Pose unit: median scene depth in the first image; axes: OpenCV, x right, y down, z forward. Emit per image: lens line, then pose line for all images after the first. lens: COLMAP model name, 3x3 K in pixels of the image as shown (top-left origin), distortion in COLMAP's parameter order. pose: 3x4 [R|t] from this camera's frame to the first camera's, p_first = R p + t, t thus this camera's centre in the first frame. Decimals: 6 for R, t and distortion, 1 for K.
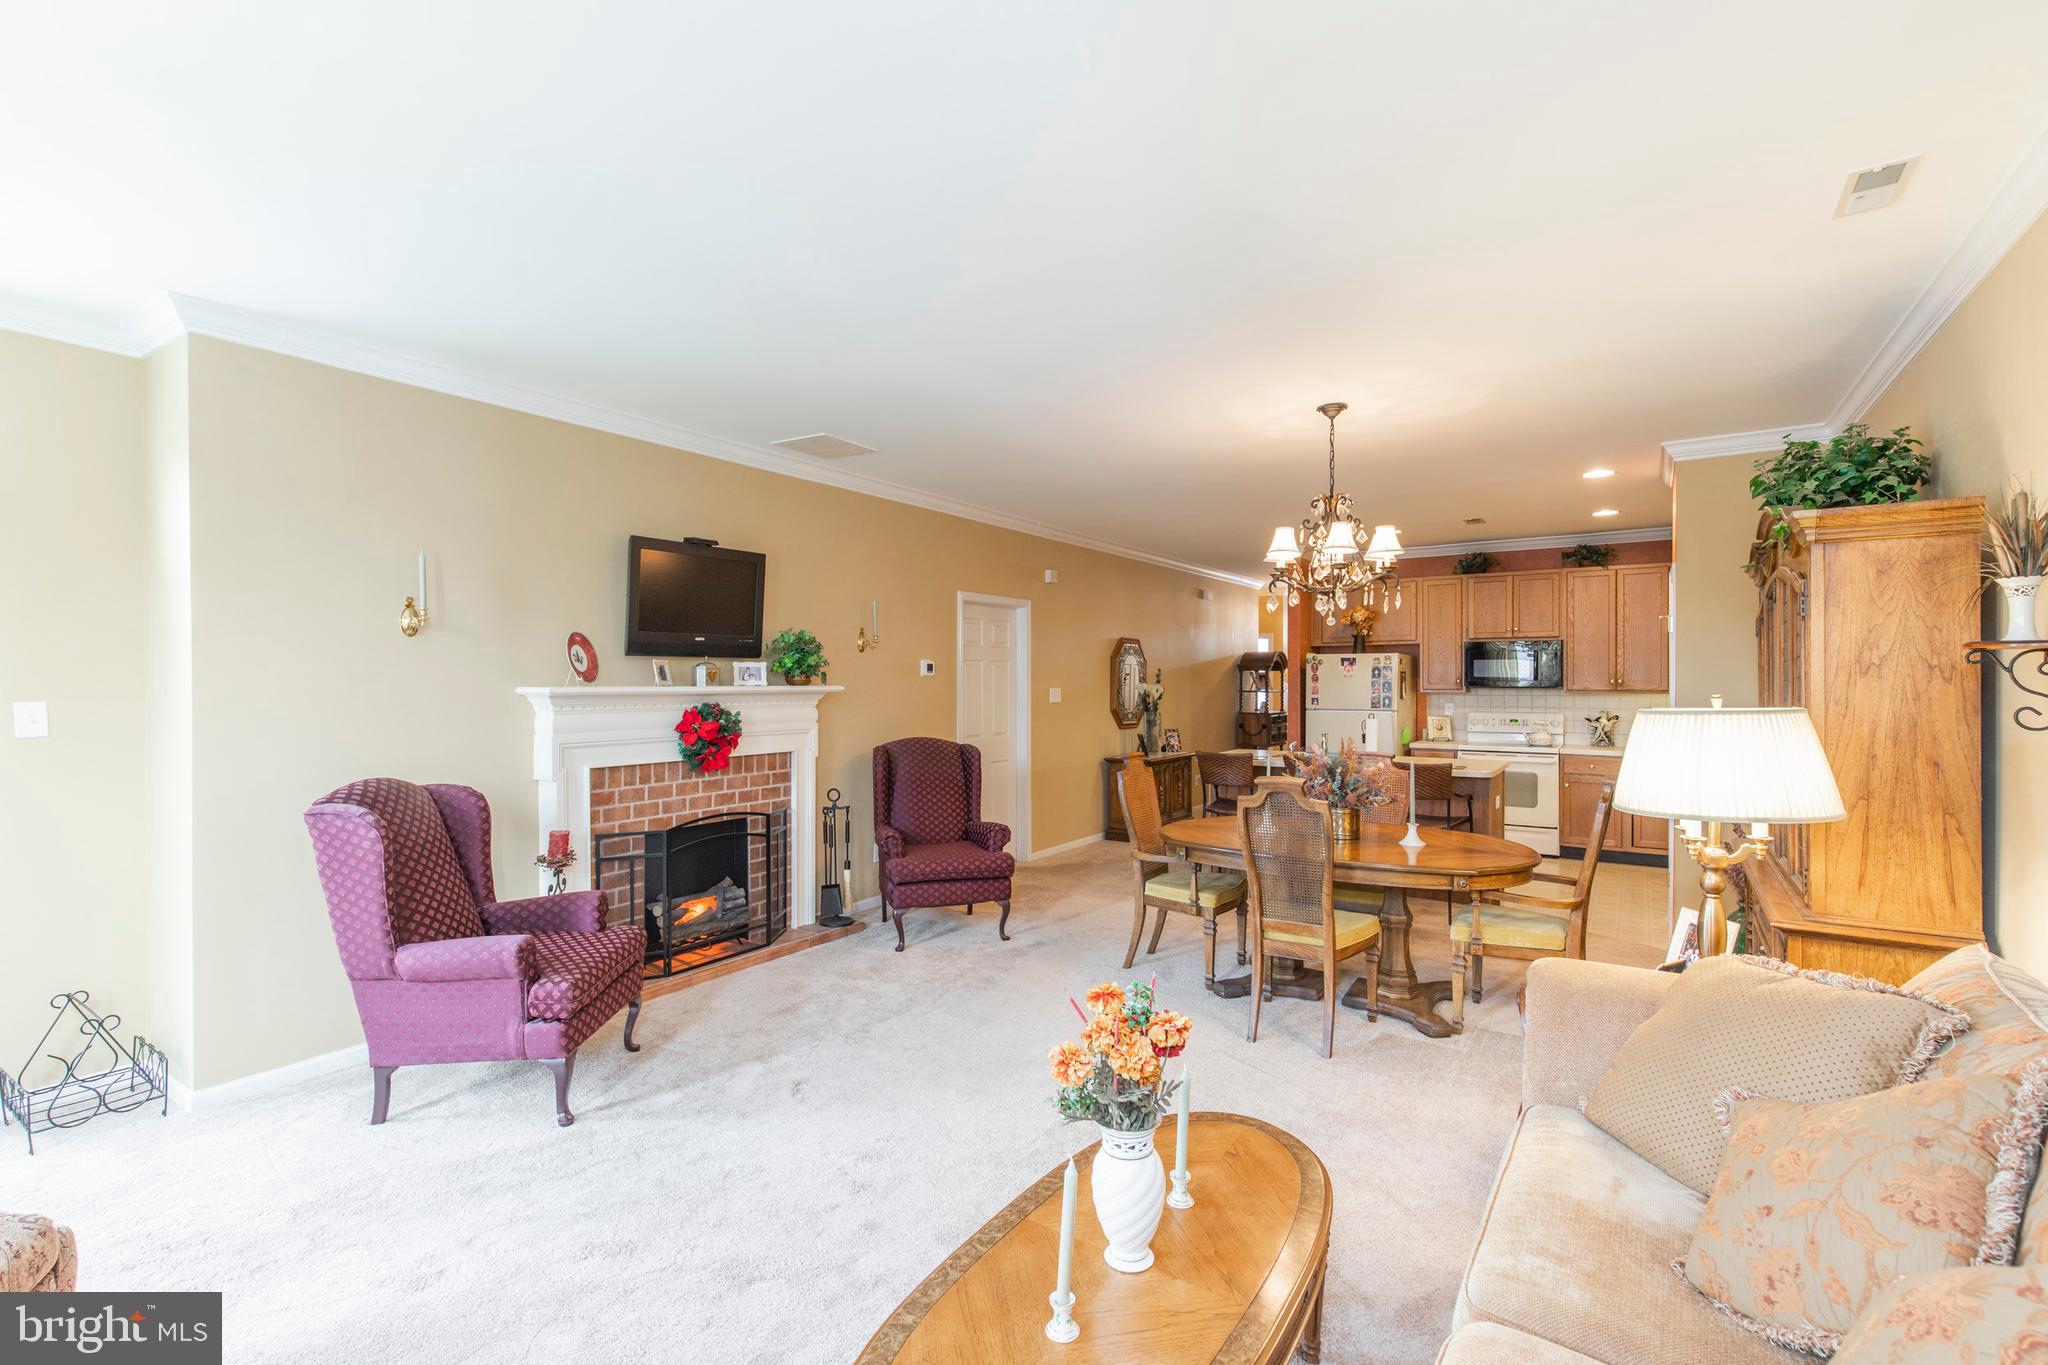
lens RADIAL K [[925.6, 0, 1011.9], [0, 925.6, 678.7], [0, 0, 1]] dist [0.010213, -0.003054]
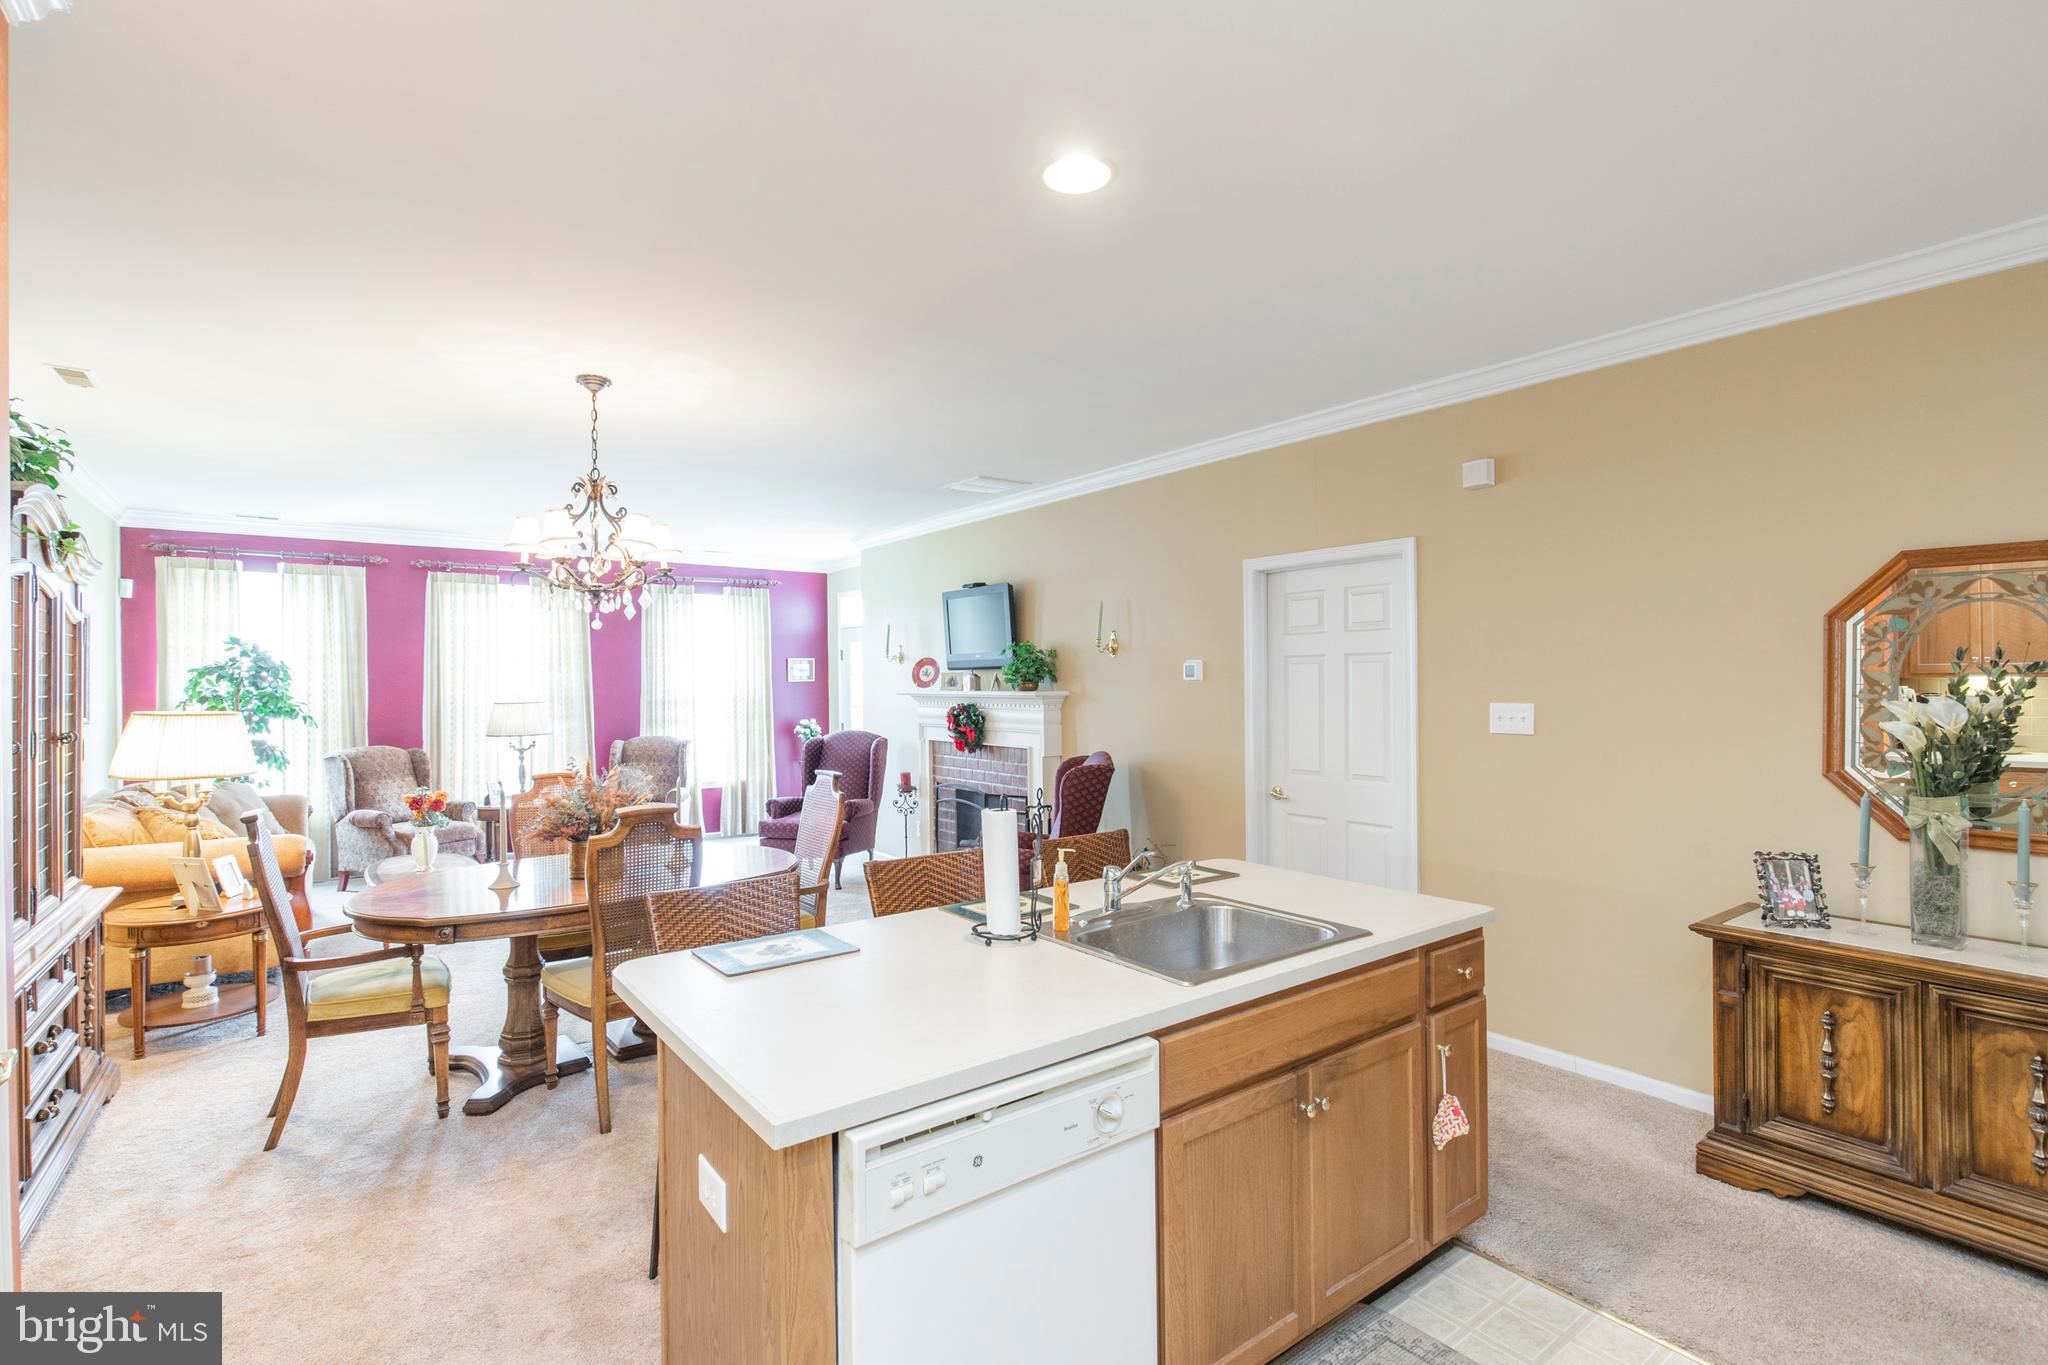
lens RADIAL K [[943.7, 0, 1015.6], [0, 943.7, 682.5], [0, 0, 1]] dist [-0.014322, 0.000490]
pose [[-0.322050, 0.002619, -0.946719, 0.755945], [0.007484, 0.999972, 0.000220, -0.002582], [0.946693, -0.007014, -0.322061, 1.190880]]
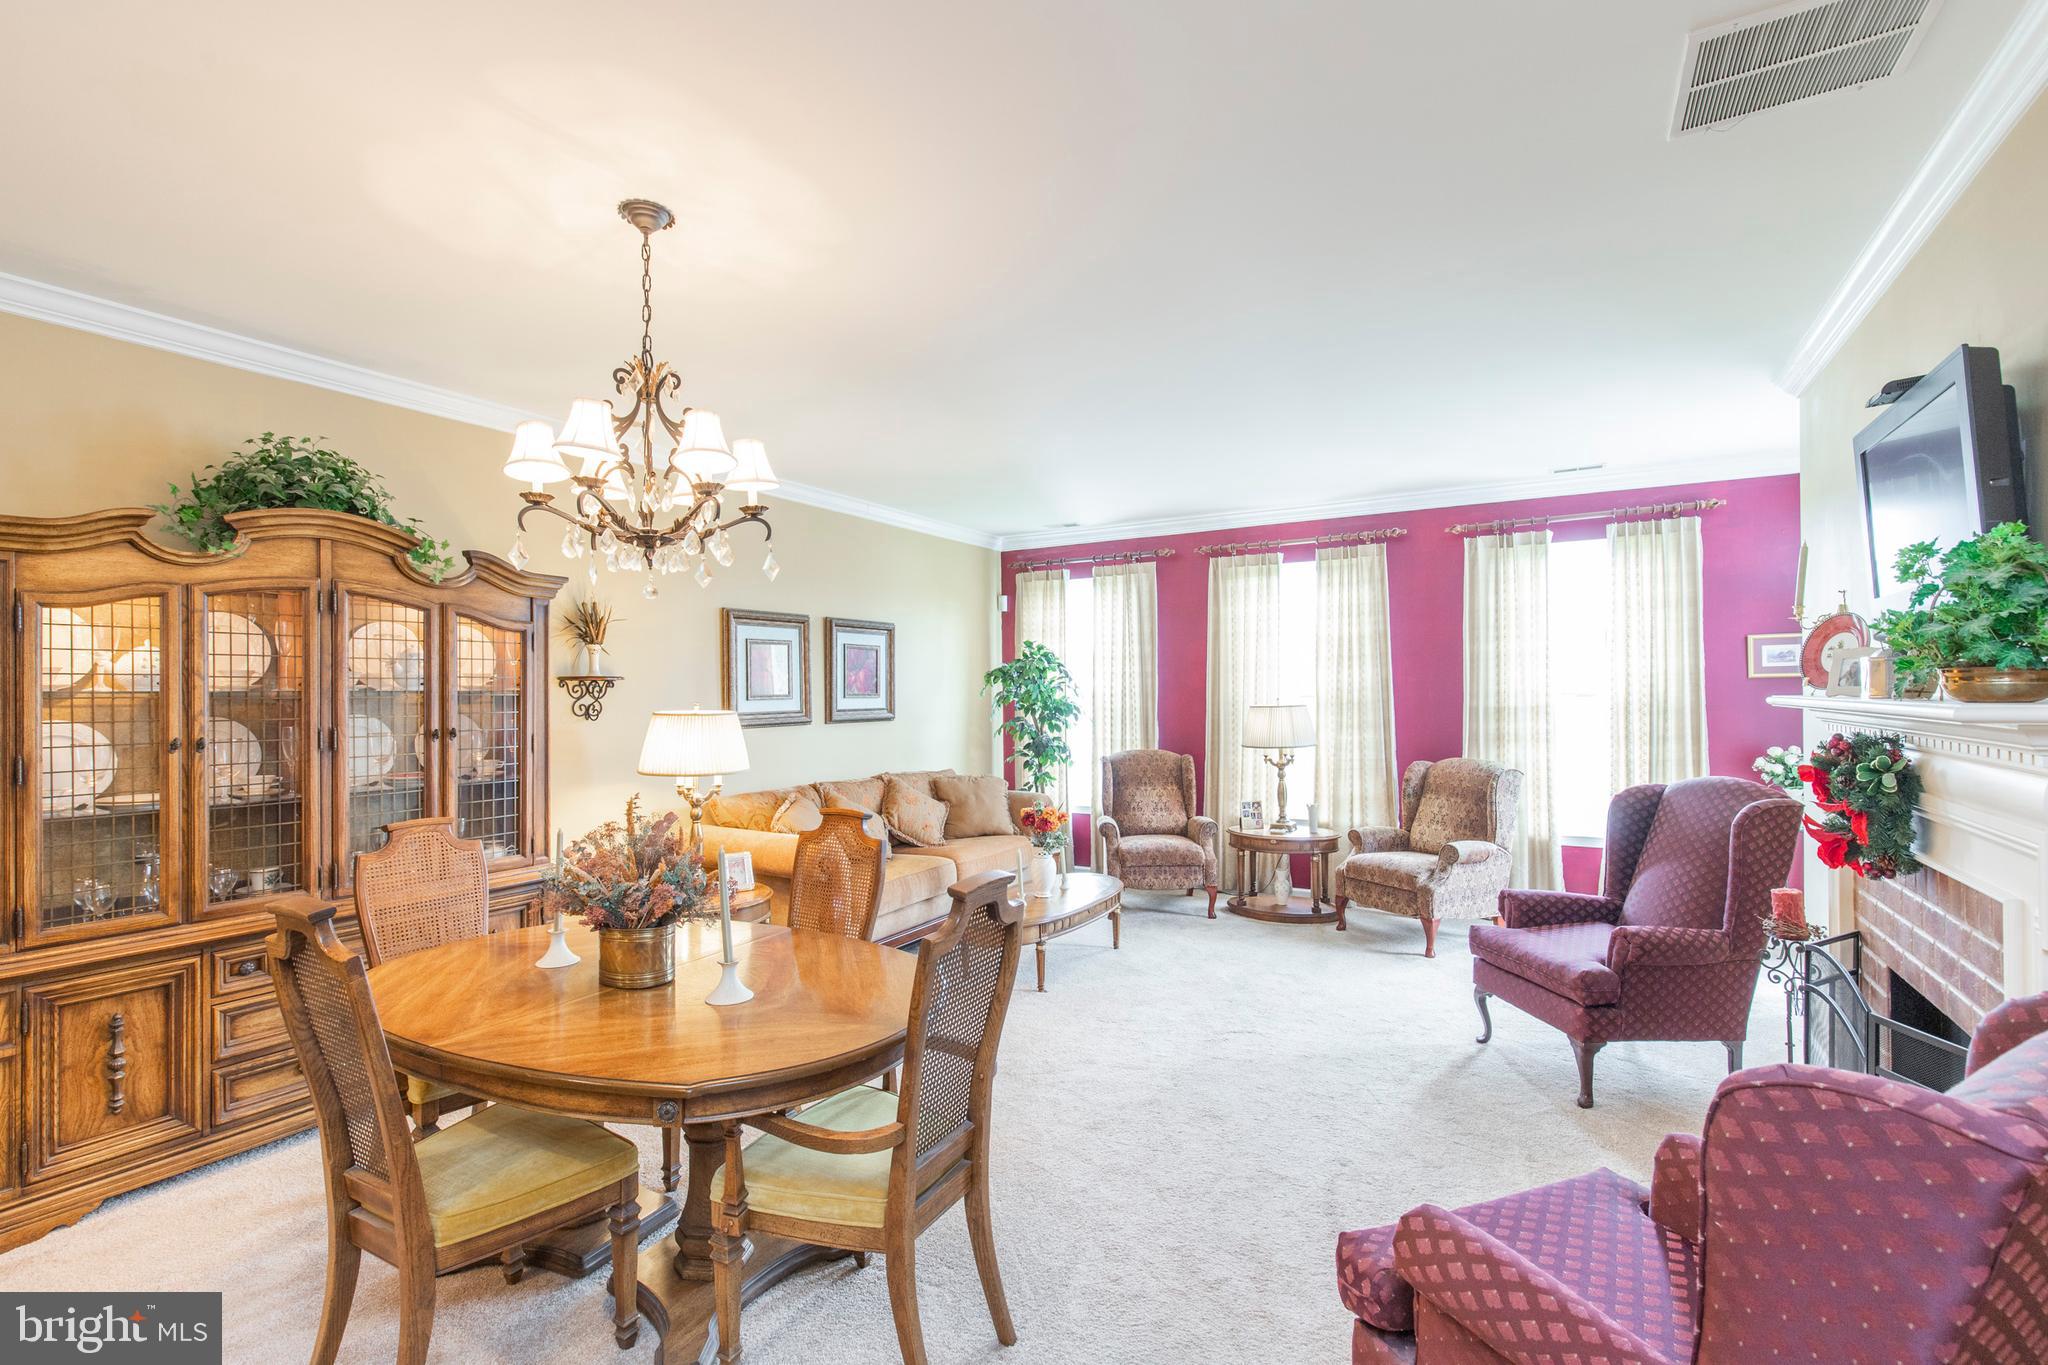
lens RADIAL K [[925.6, 0, 1026.9], [0, 925.6, 691.0], [0, 0, 1]] dist [0.010213, -0.003054]
pose [[-0.997090, 0.008267, -0.075790, 0.253356], [0.008325, 0.999965, -0.000456, 0.000372], [0.075784, -0.001085, -0.997124, 1.146552]]
